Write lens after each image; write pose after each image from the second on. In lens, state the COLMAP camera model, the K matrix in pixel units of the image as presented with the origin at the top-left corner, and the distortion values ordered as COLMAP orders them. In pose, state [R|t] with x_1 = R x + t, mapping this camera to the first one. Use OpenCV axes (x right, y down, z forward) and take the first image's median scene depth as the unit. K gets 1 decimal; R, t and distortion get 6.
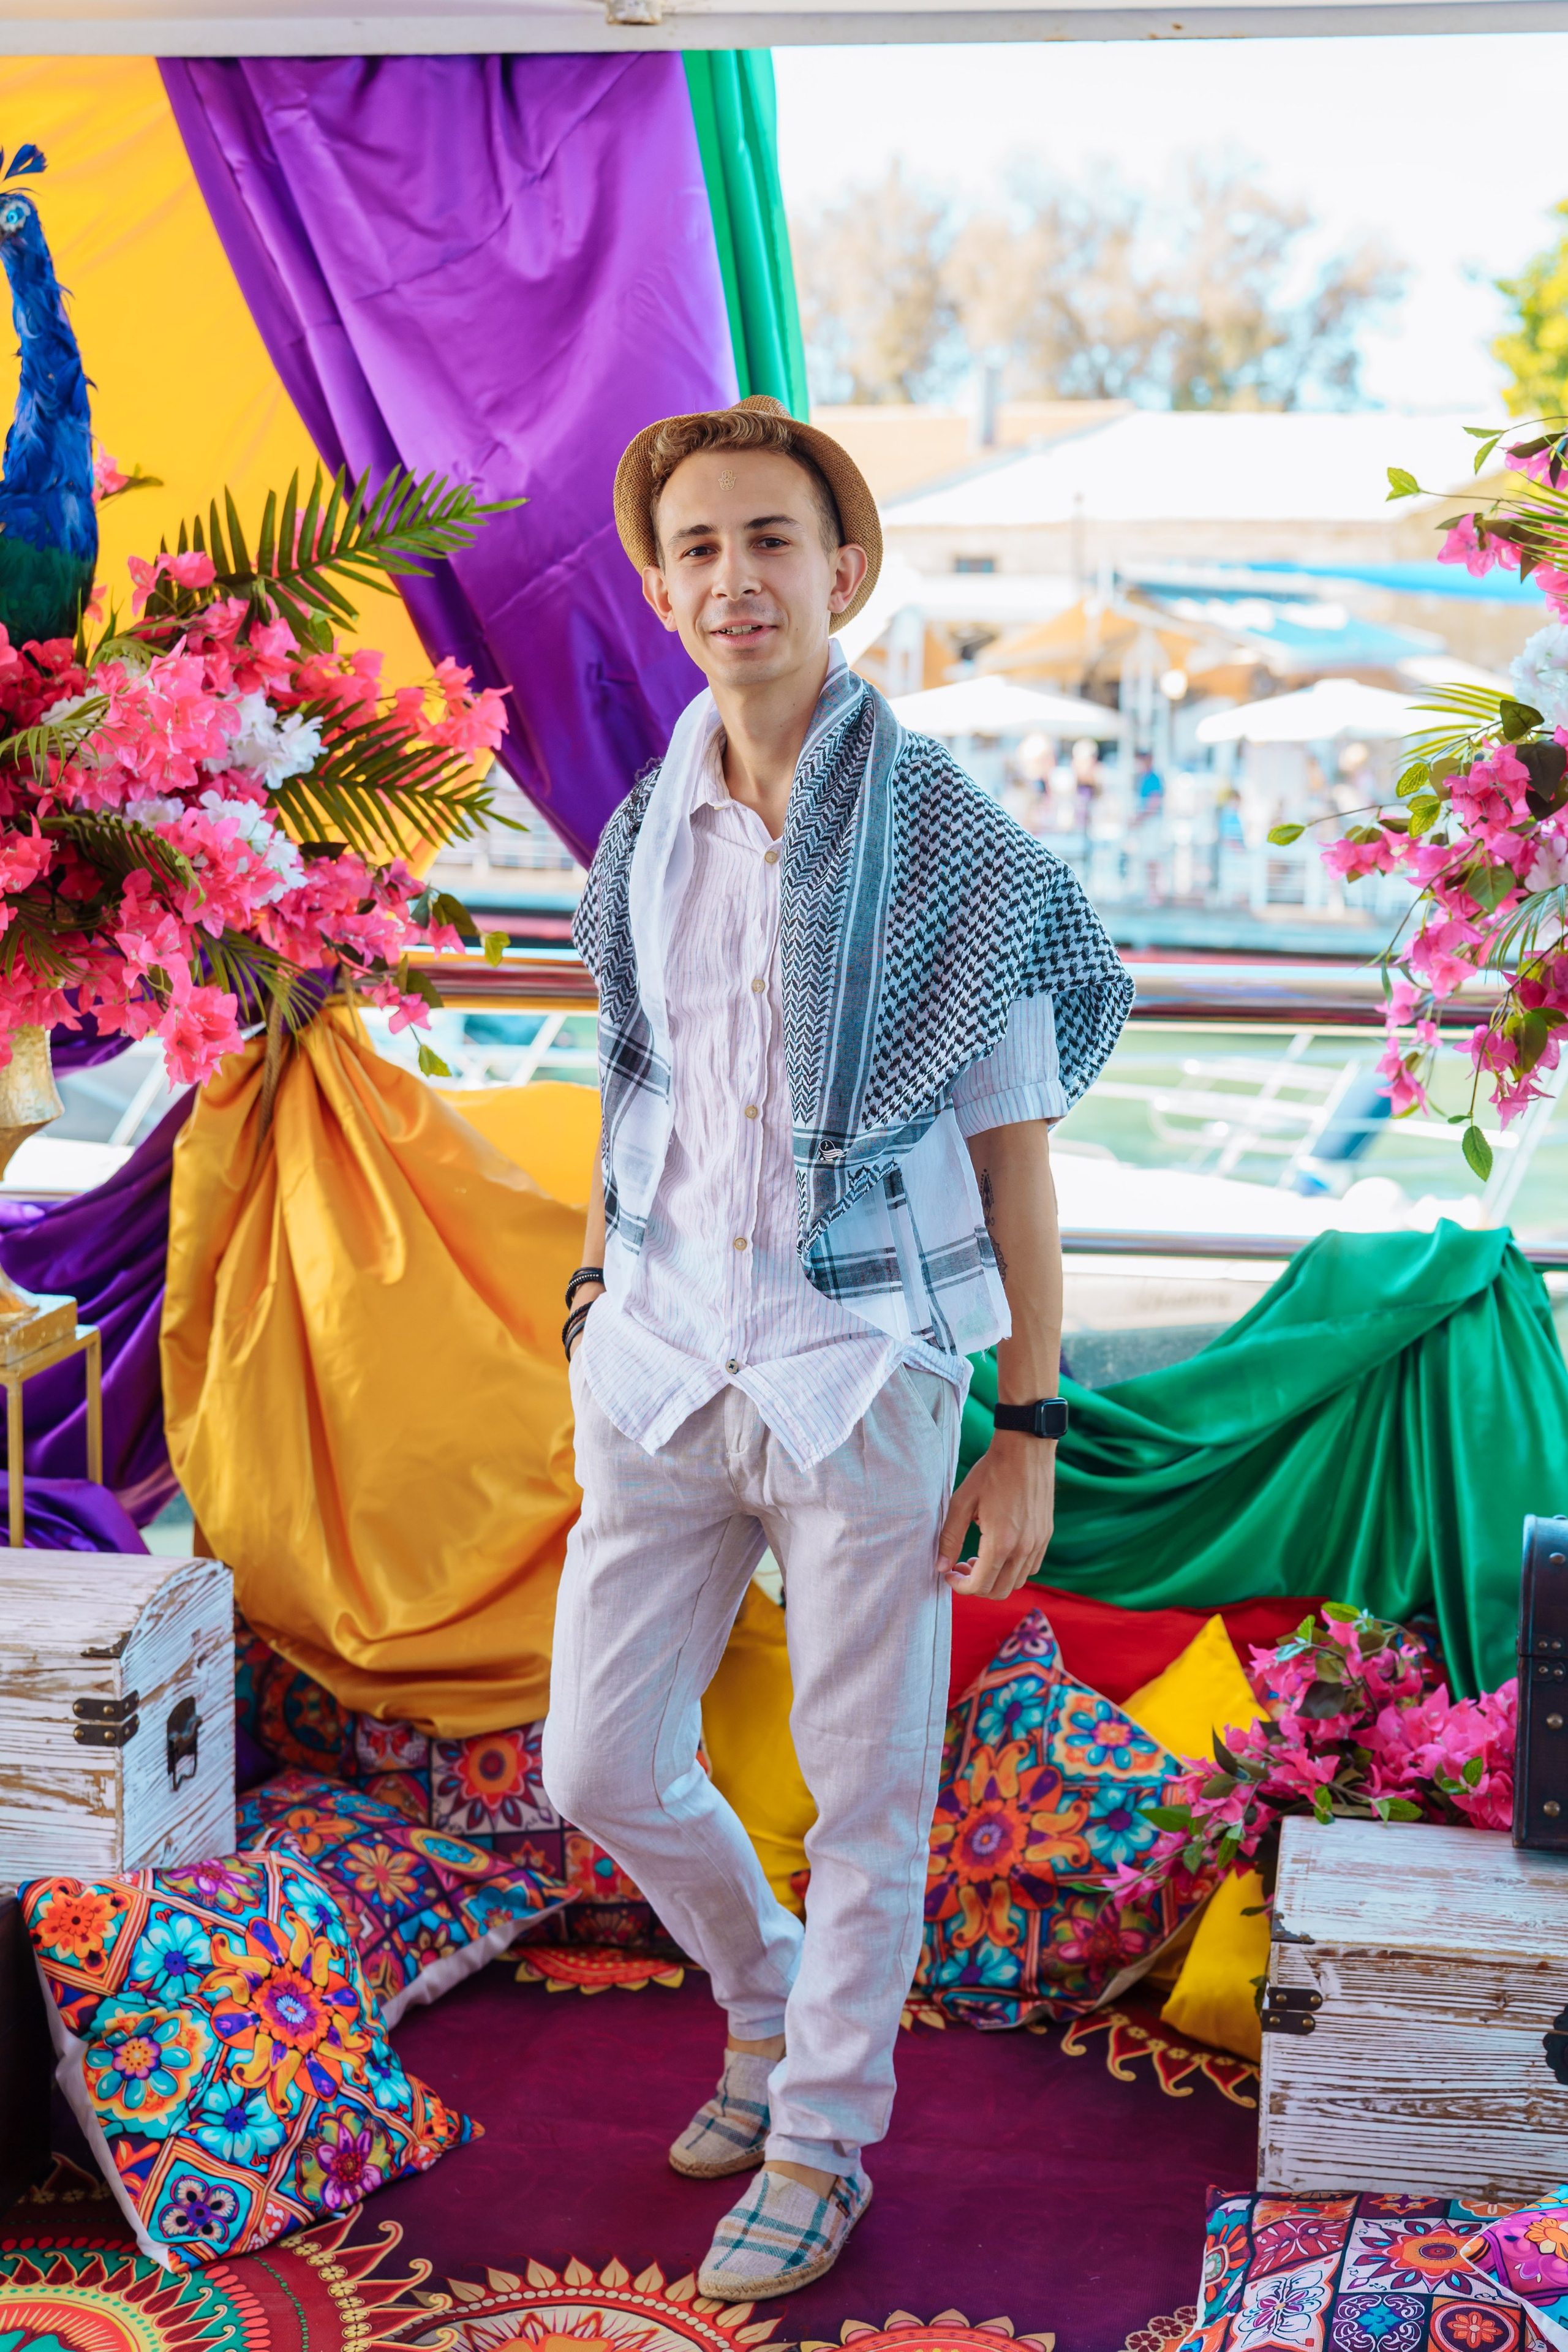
lens RADIAL K [[3428.5, 0, 777.2], [0, 3428.5, 1169.0], [0, 0, 1]] dist [-0.010151, 0.000000]
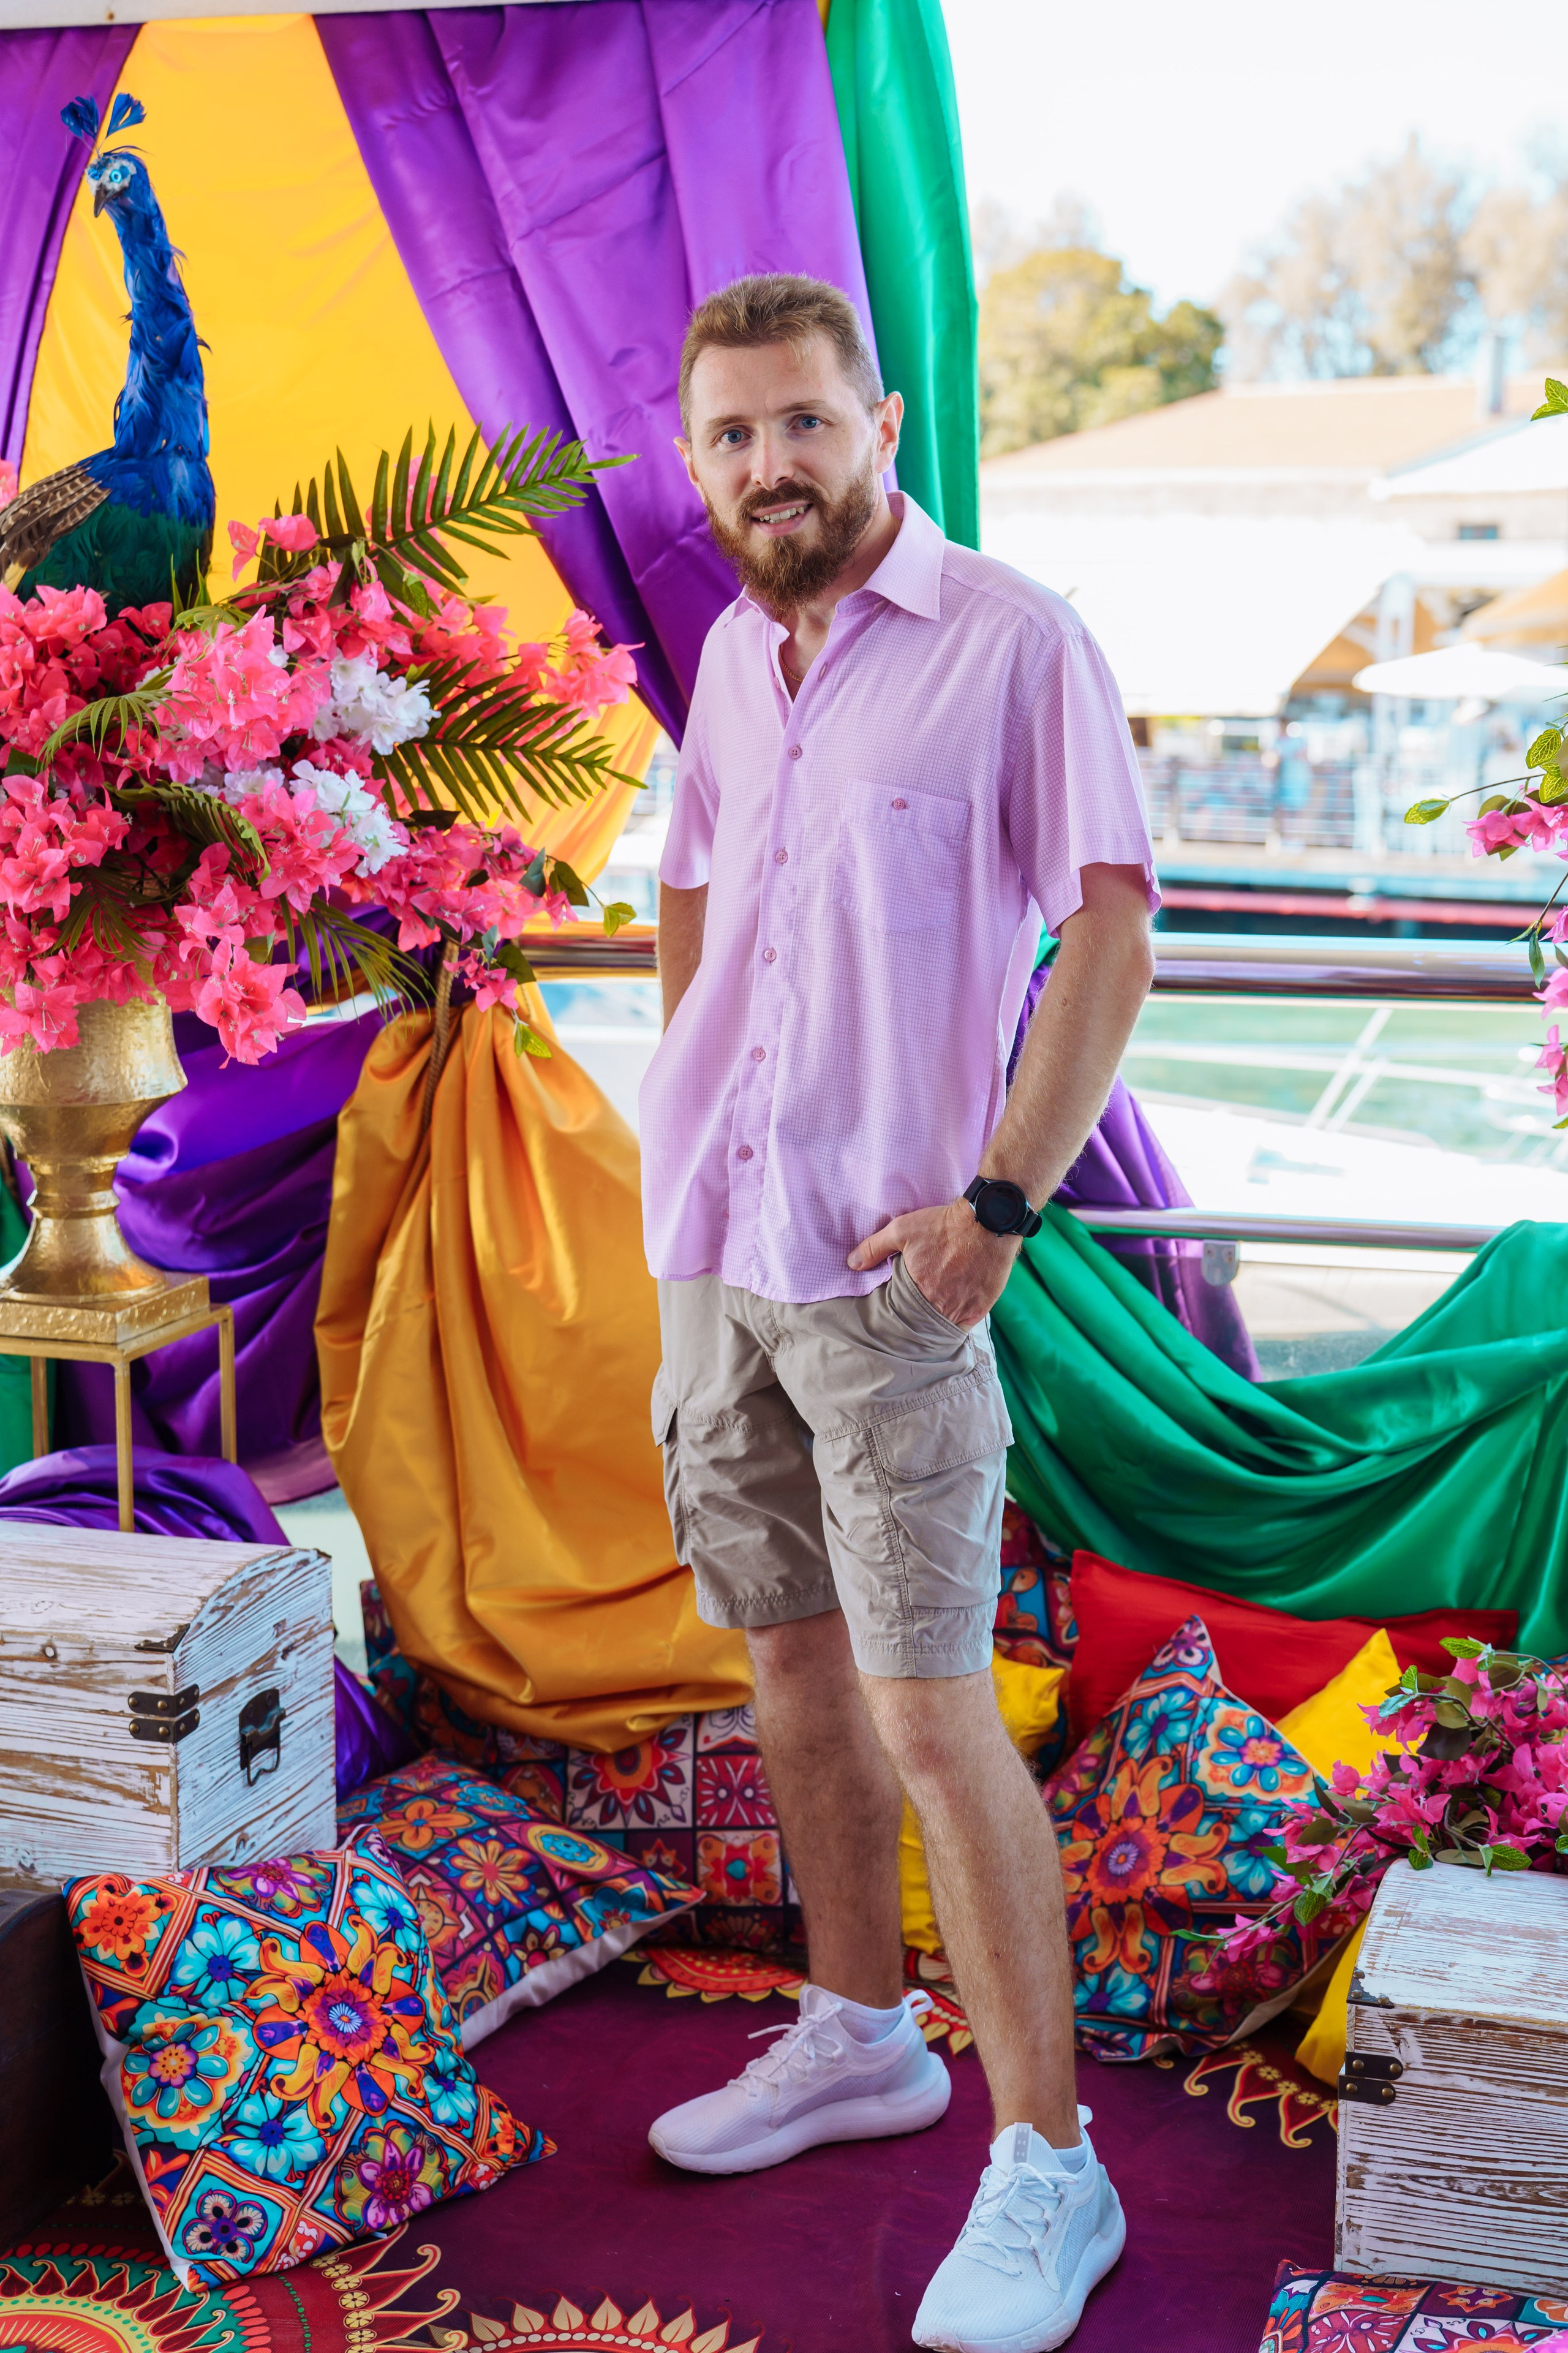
lens RADIAL K [[3287.6, 0, 791.7], [0, 3287.6, 1158.5], [0, 0, 1]] dist [-0.012518, 0.000000]
pose [[0.990230, 0.011138, -0.138996, 0.107452], [-0.009467, 0.999875, 0.012680, -0.010908], [0.139120, -0.011240, 0.990212, 0.097480]]
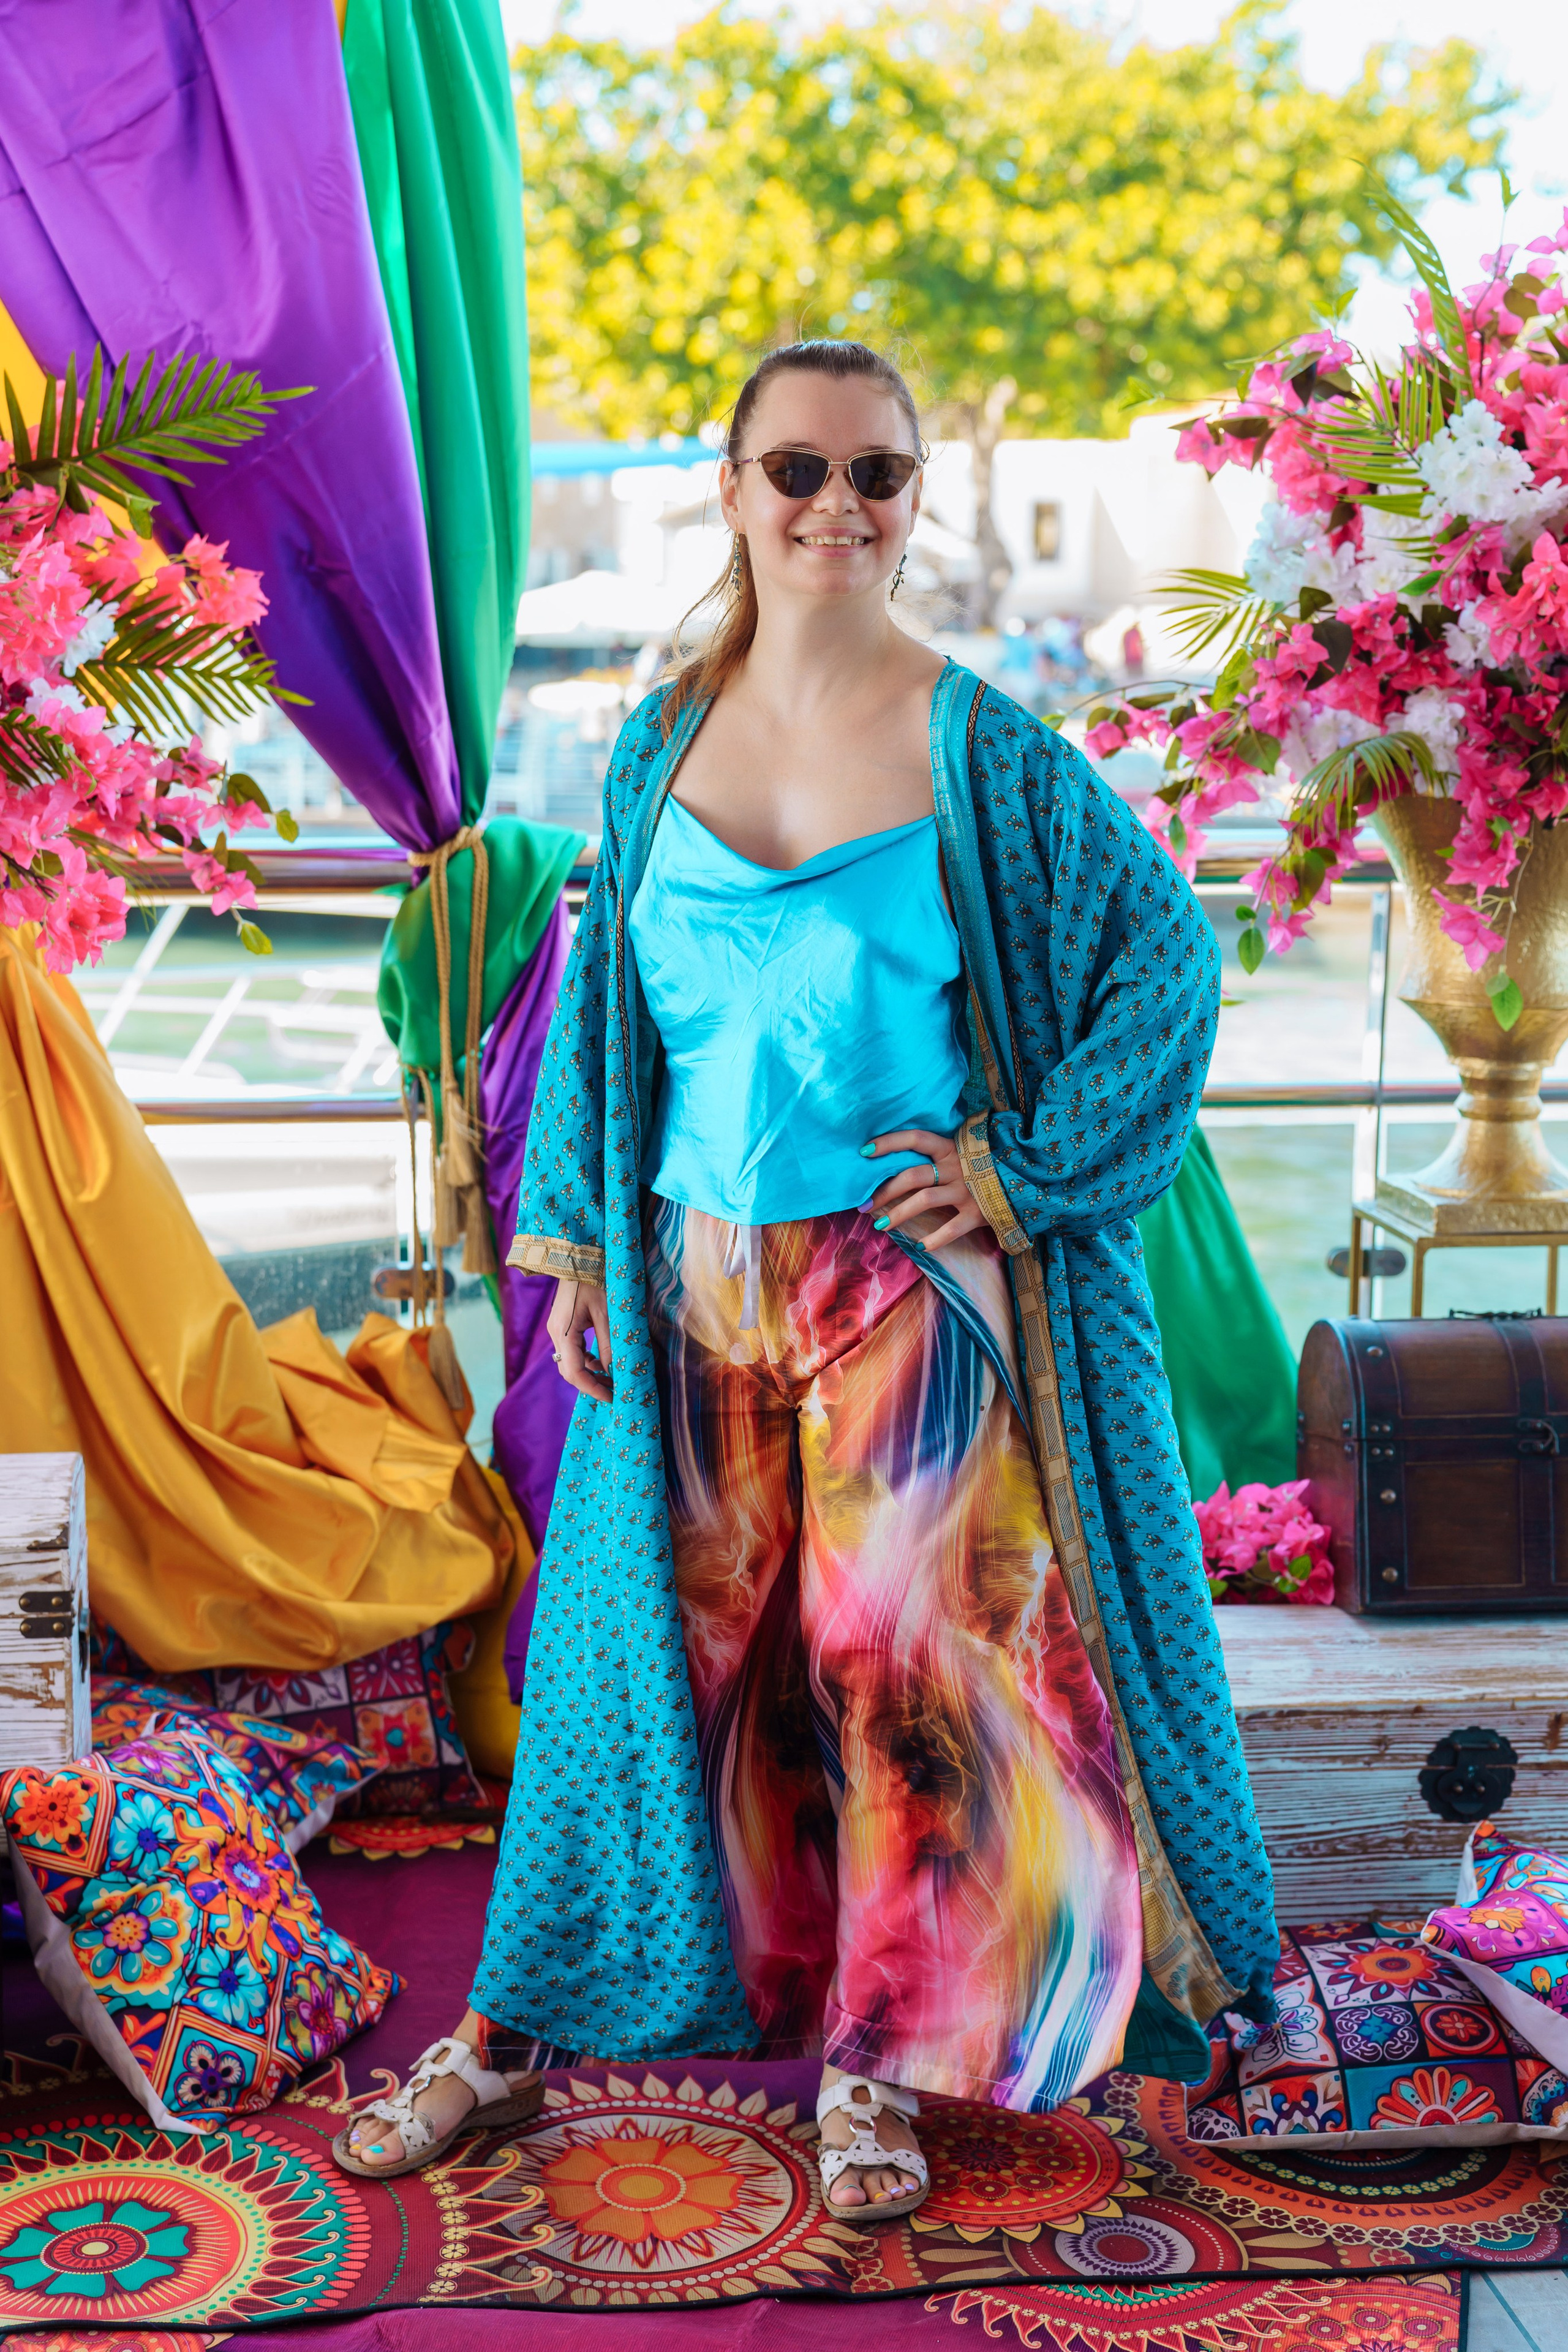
lens RADIAL K [[3631.9, 0, 690.8], [0, 3631.9, 1190.6], [0, 0, 1]] dist [0.022171, 0.000000]
pose [[0.964221, -0.055042, 0.259323, -0.276792], [0.048241, 0.998306, 0.032523, 0.012376], [-0.260674, -0.018850, 0.965243, -0.073055]]
